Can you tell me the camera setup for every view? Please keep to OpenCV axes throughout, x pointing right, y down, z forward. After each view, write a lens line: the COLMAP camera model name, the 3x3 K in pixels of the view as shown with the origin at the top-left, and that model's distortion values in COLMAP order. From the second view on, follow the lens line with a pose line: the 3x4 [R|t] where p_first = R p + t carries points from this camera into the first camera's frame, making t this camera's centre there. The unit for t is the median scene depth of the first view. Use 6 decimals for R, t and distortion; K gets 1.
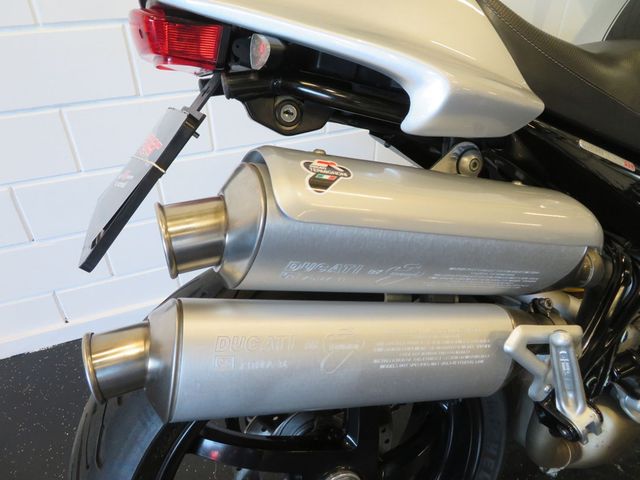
lens RADIAL K [[461.4, 0, 320.0], [0, 461.4, 240.0], [0, 0, 1]] dist [0.041516, -0.005578]
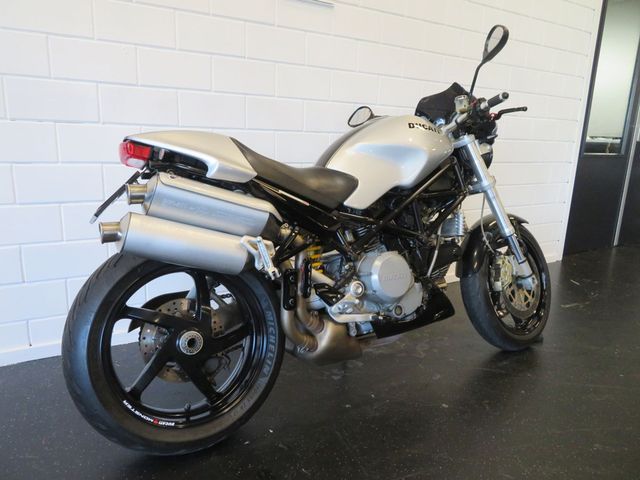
lens RADIAL K [[461.4, 0, 320.0], [0, 461.4, 240.0], [0, 0, 1]] dist [0.041516, -0.005578]
pose [[0.991110, 0.000553, 0.133044, 0.483294], [0.046838, 0.934523, -0.352807, 1.224044], [-0.124528, 0.355902, 0.926189, -1.740104]]
